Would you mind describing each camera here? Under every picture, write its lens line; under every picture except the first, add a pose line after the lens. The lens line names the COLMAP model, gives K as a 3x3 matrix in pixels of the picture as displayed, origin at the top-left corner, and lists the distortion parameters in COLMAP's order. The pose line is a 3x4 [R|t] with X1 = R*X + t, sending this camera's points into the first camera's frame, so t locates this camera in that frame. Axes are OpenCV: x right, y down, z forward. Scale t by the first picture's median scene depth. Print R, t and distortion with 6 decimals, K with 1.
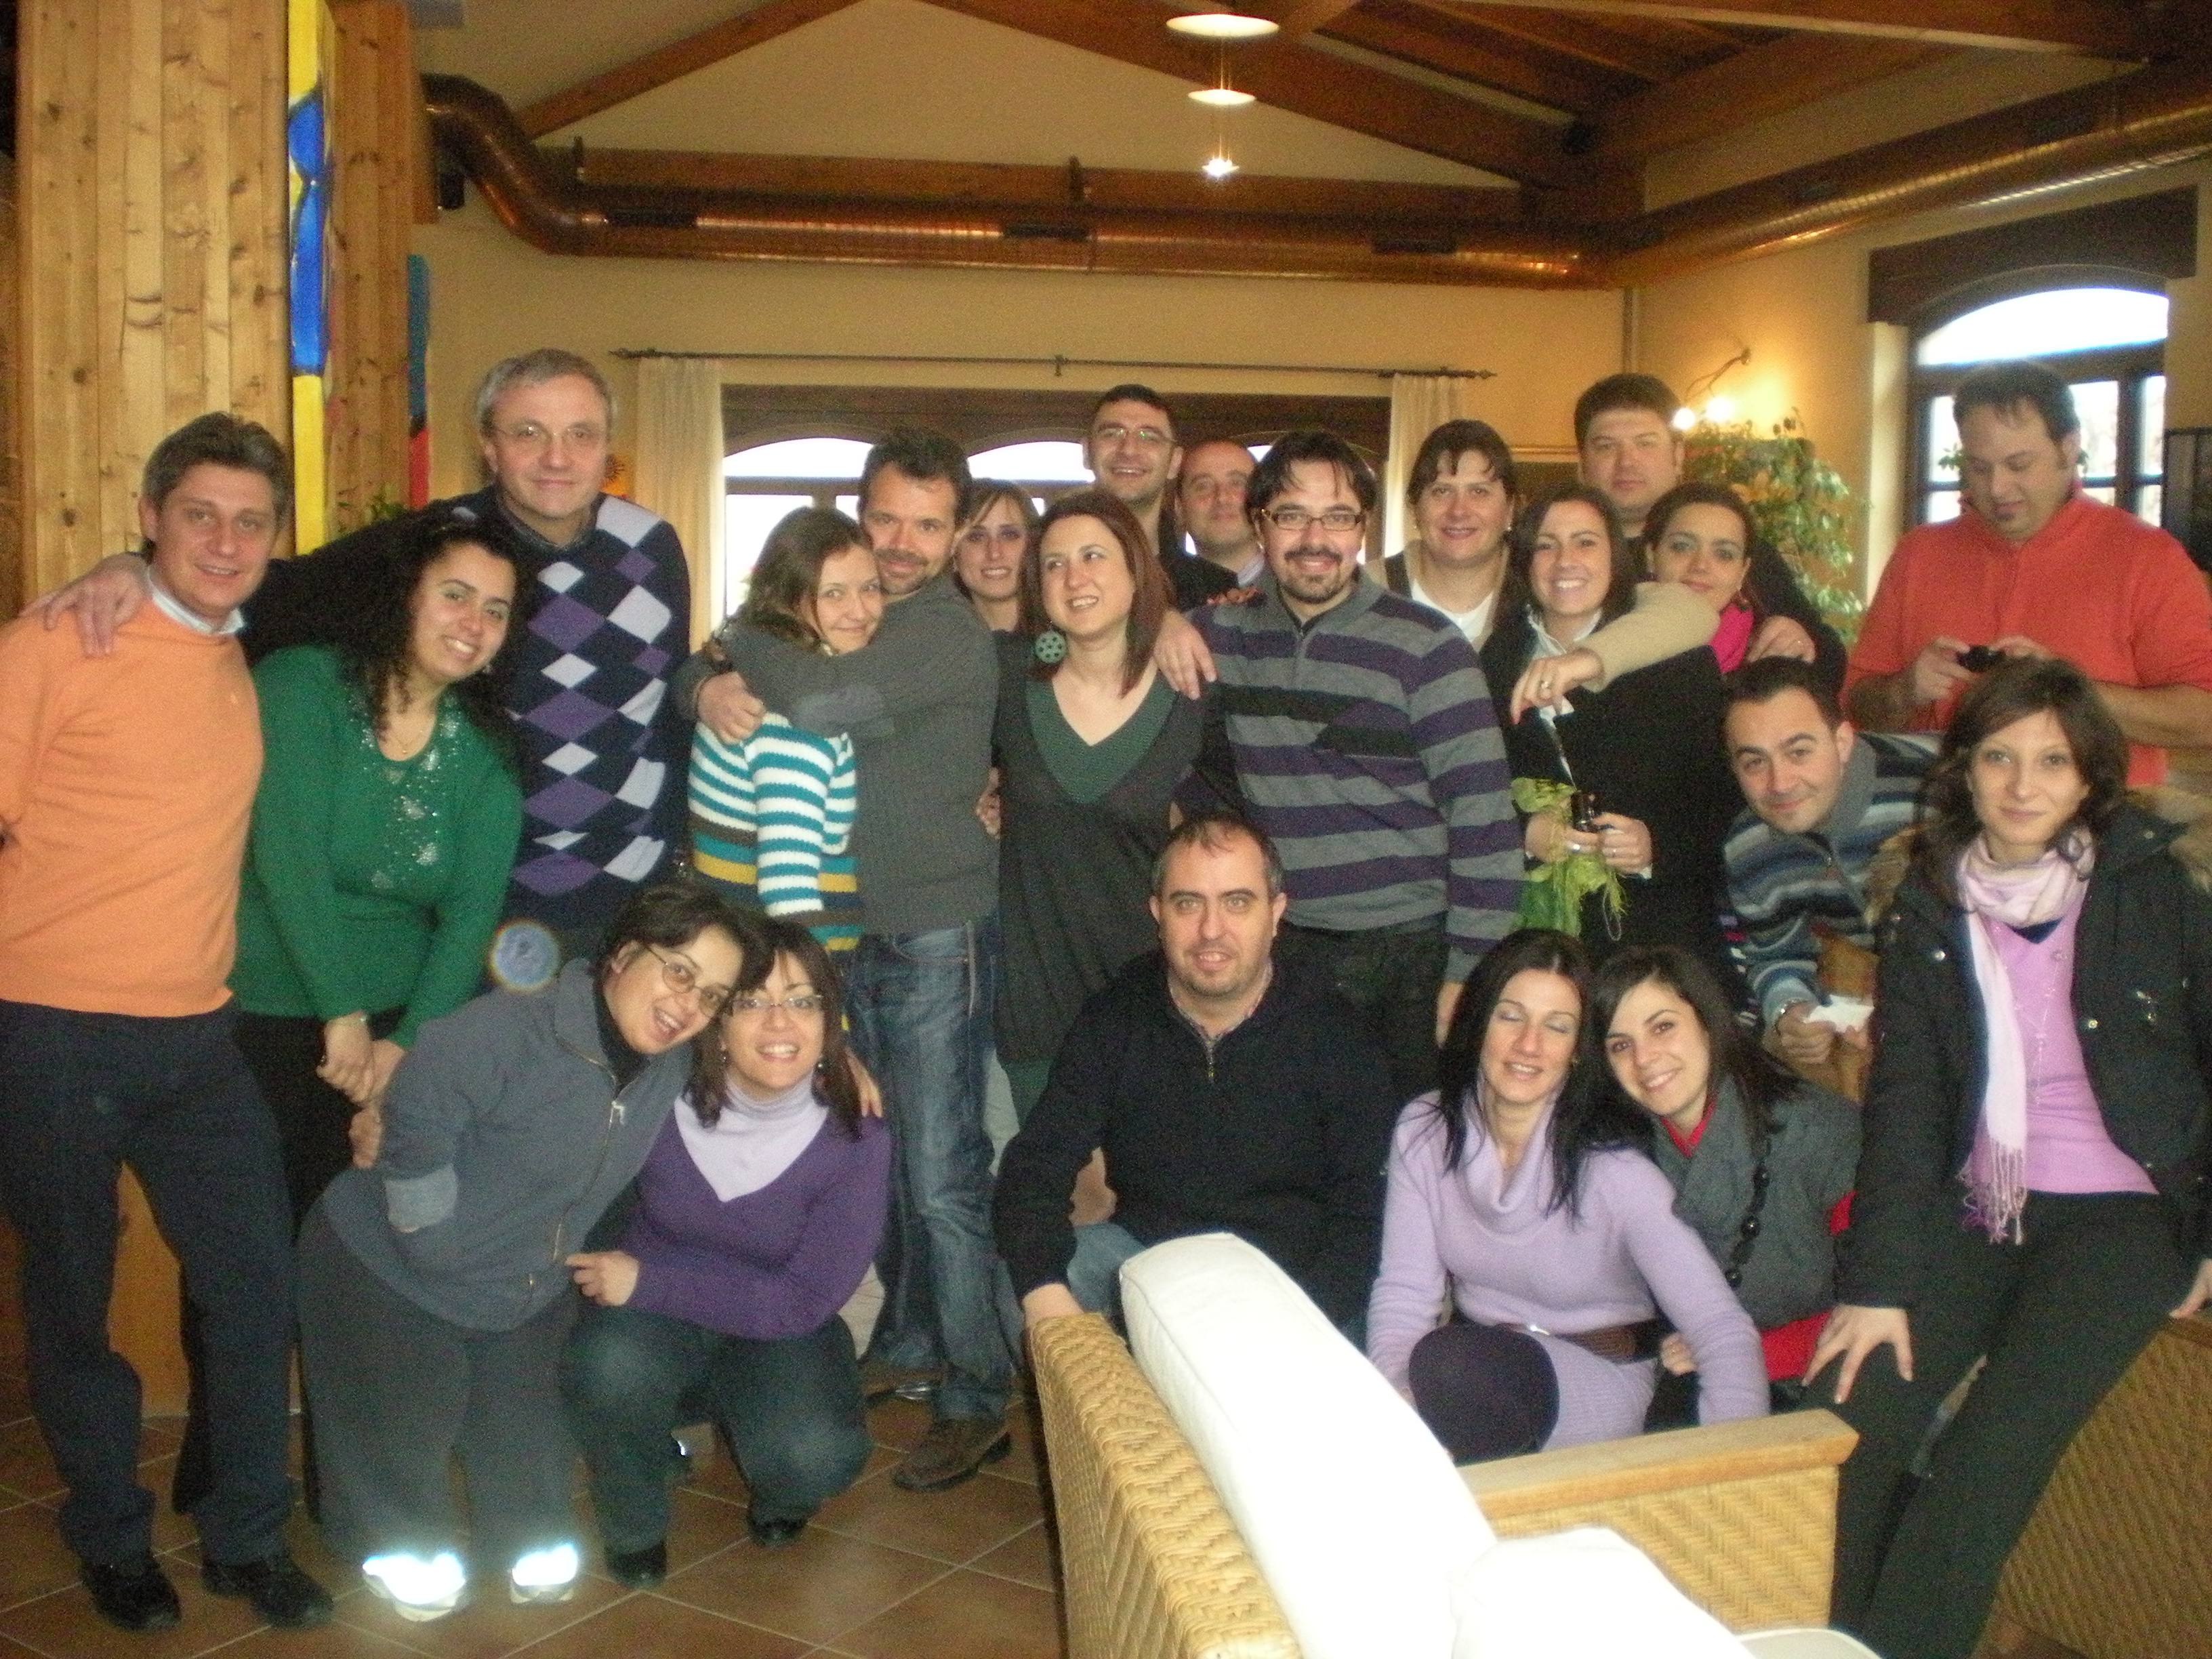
lens RADIAL K [[2463.2, 0, 1117.6], [0, 2463.2, 847.9], [0, 0, 1]] dist [-0.127285, 0.000000]
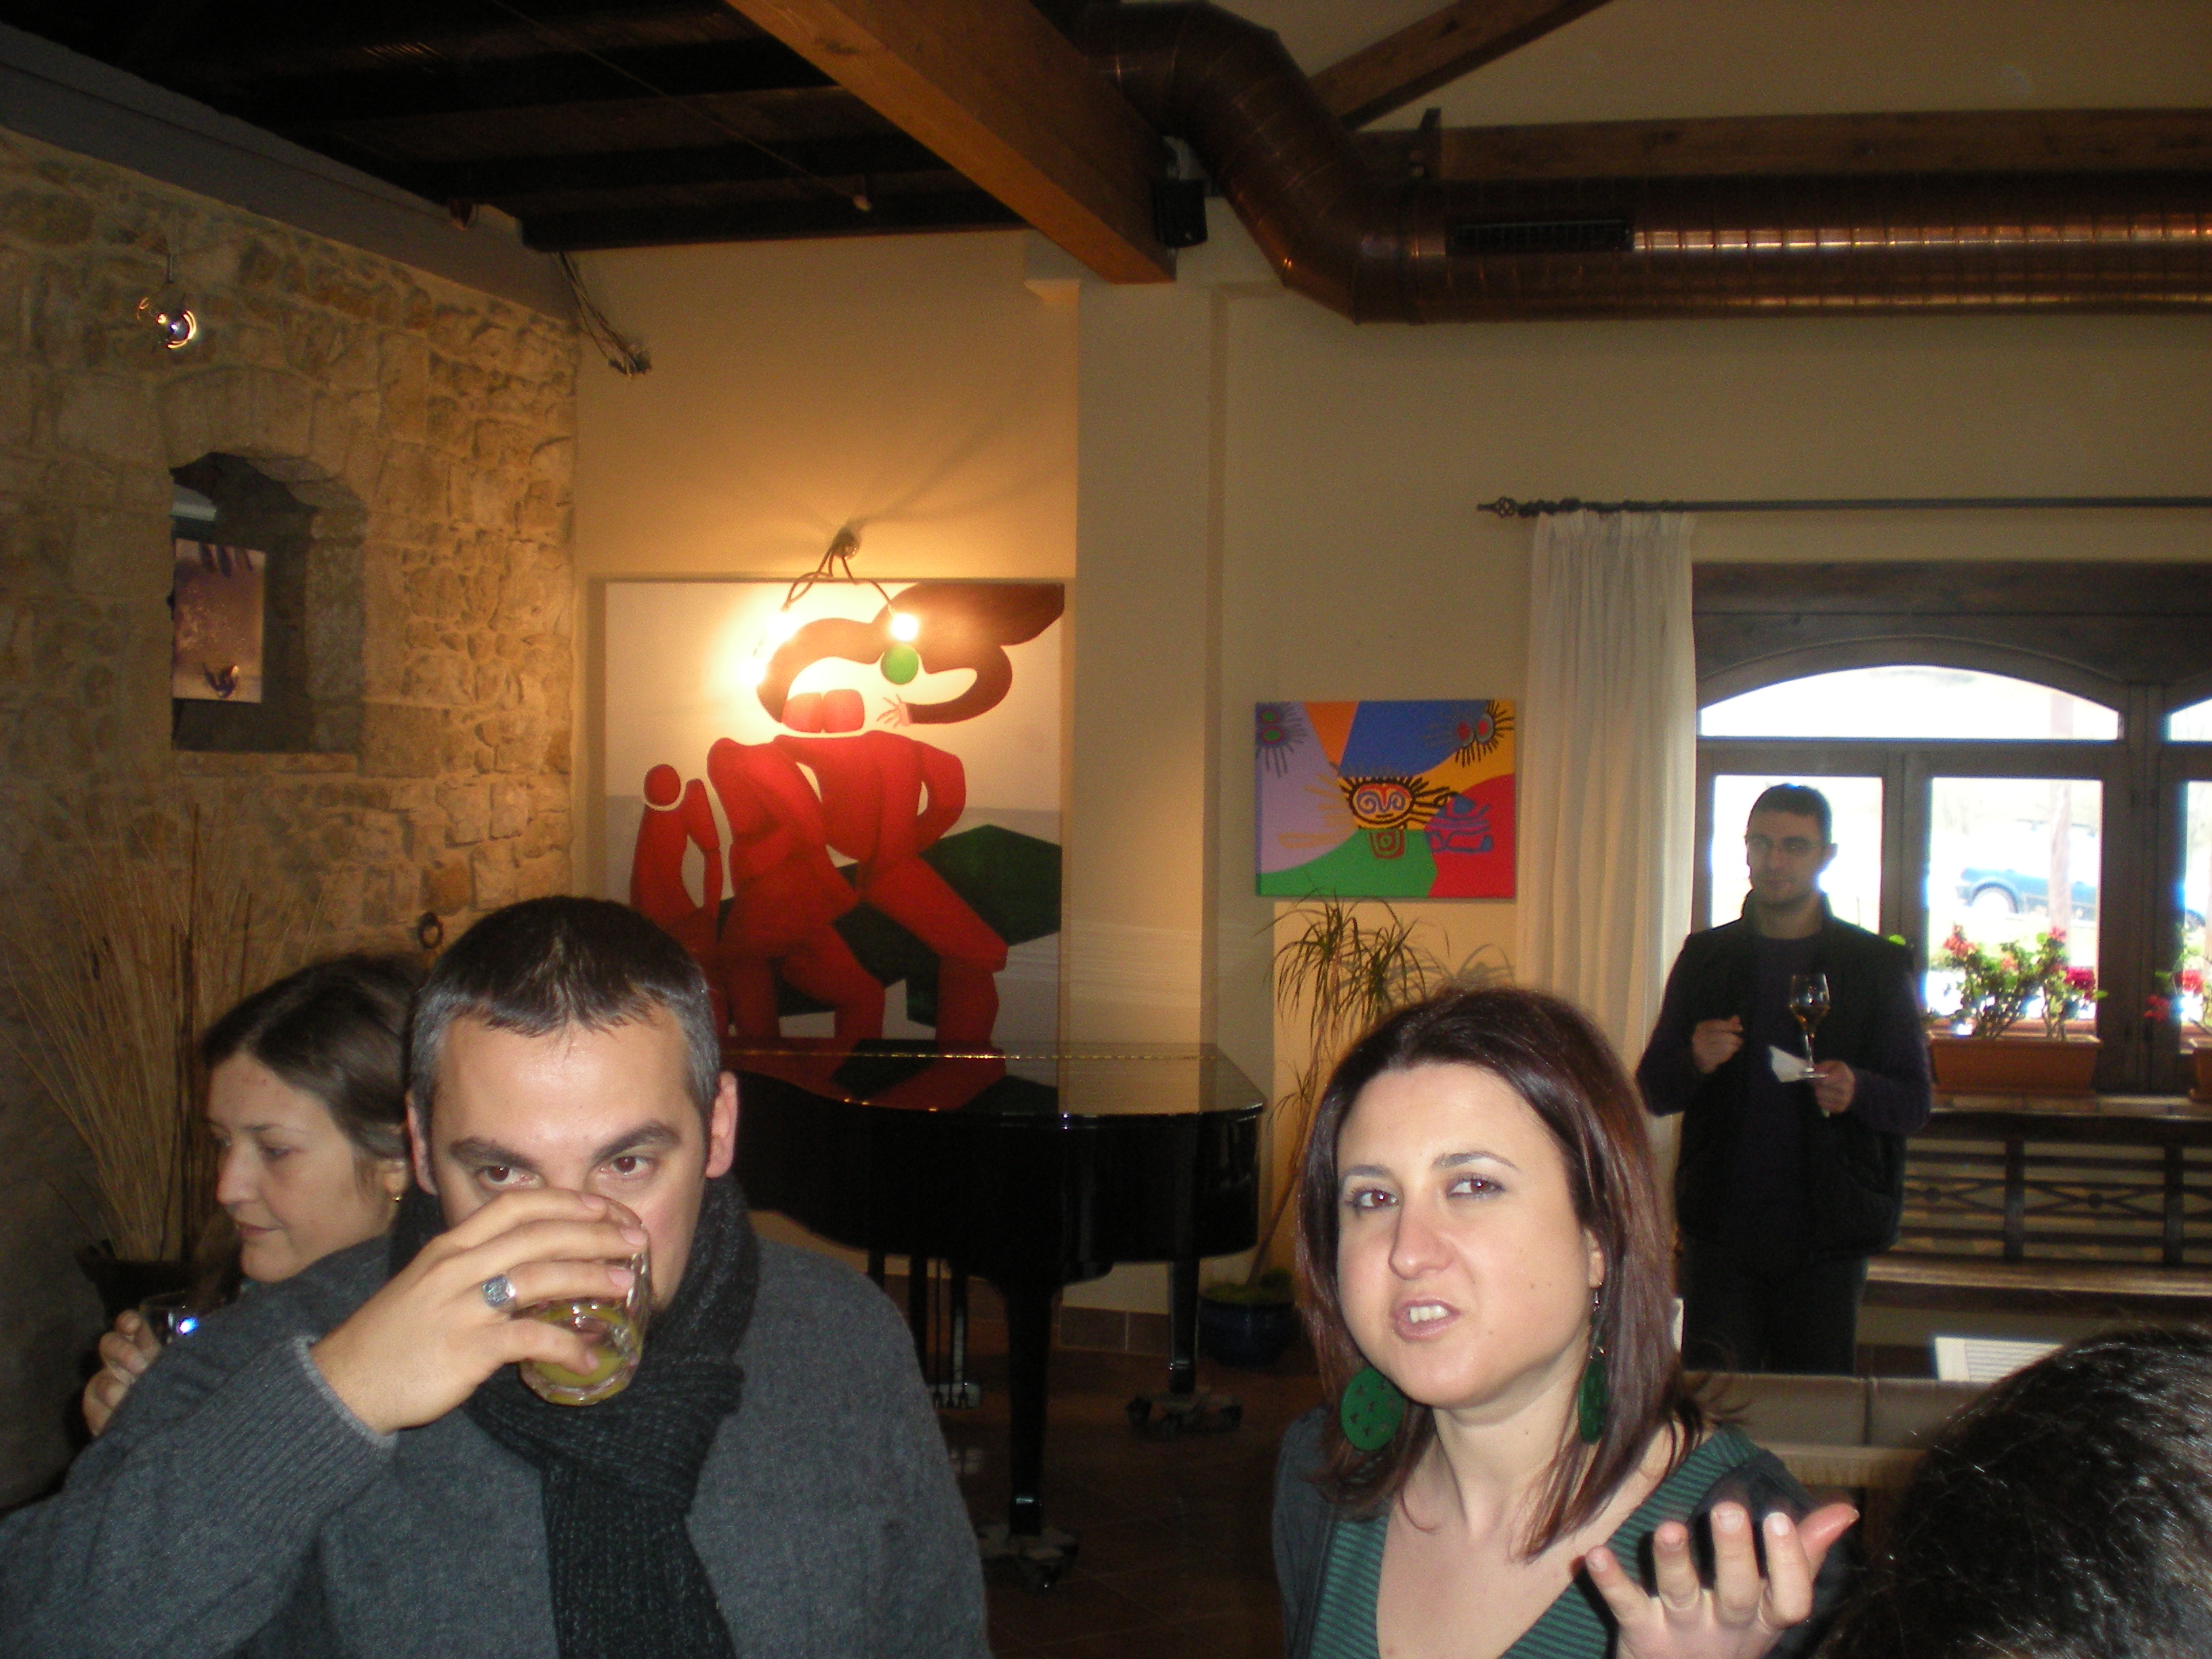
lens RADIAL K [[2463.2, 0, 1119.7], [0, 2463.2, 846.3], [0, 0, 1]] dist [-0.127285, 0.000000]
pose [[0.873255, 0.018280, -0.486920, -0.017580], [-0.065236, 0.994686, -0.079654, -0.083631], [0.482876, 0.101323, 0.869807, 0.514395]]
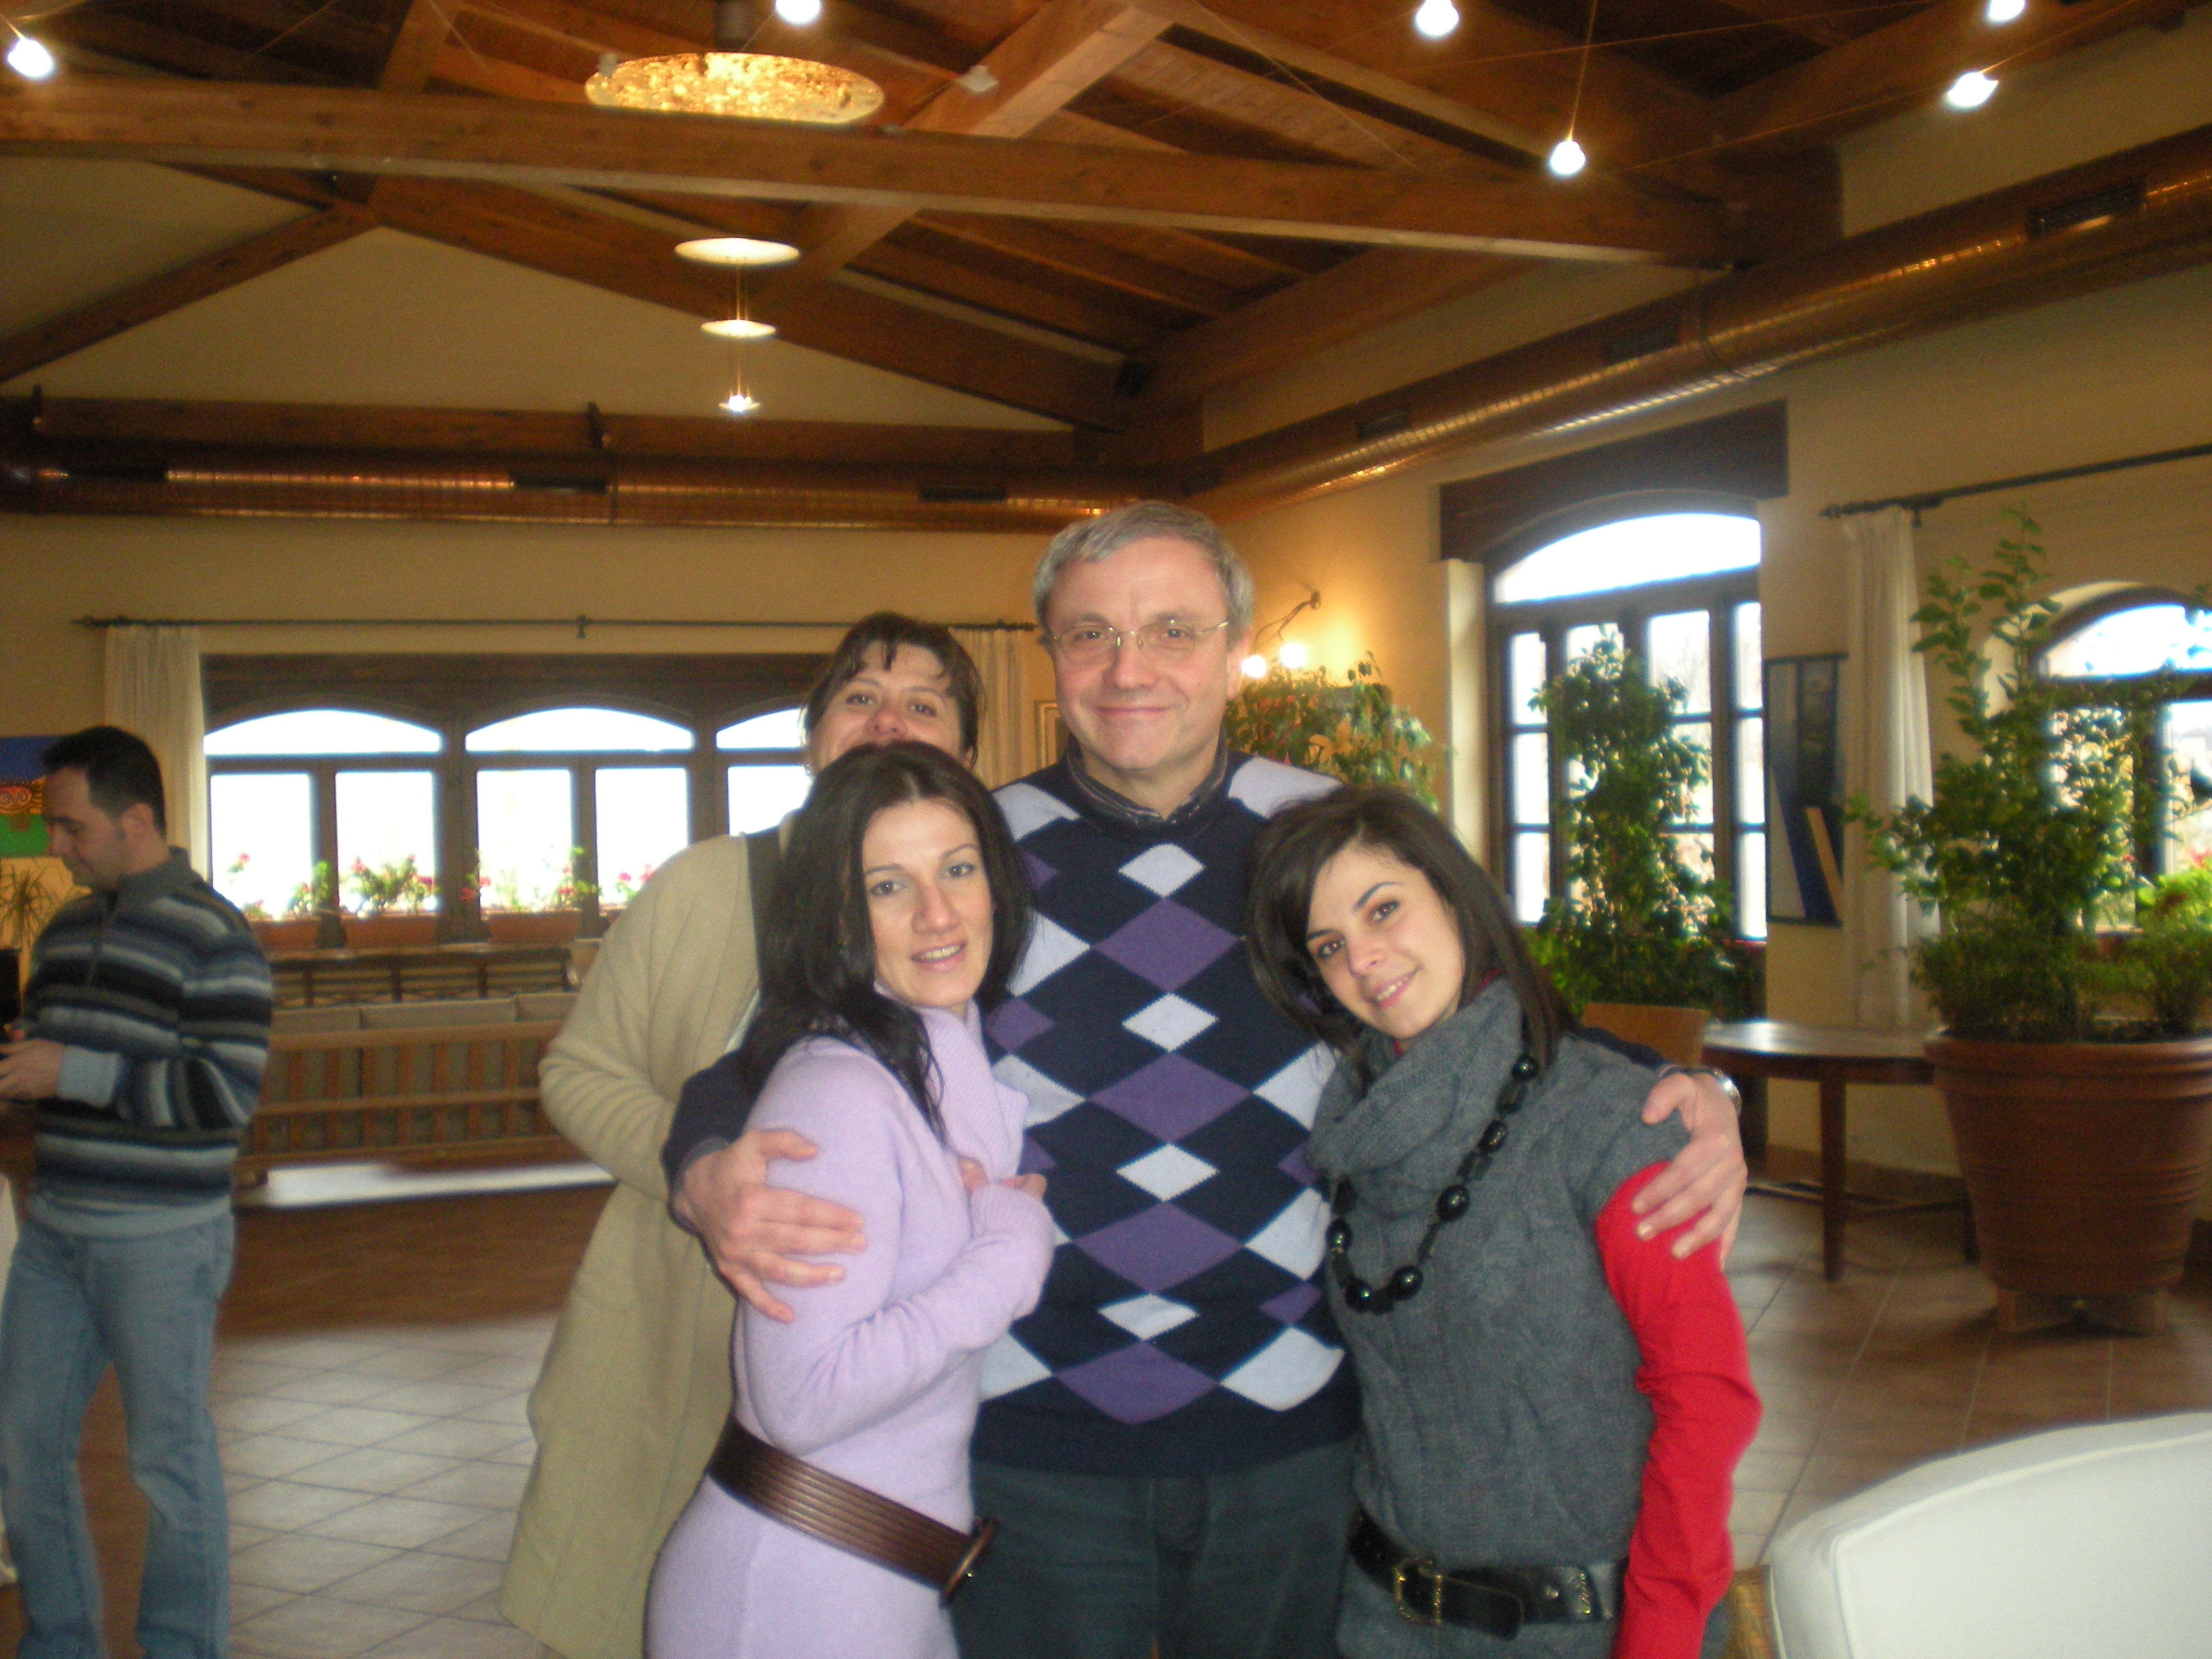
lens RADIAL K [[2463.2, 0, 1094.9], [0, 2463.2, 821.8], [0, 0, 1]] dist [-0.127285, 0.000000]
pose [[0.986895, -0.029978, 0.158555, 0.019603], [0.048113, 0.992564, -0.111808, -0.013565], [-0.154025, 0.117971, 0.980999, 0.085772]]
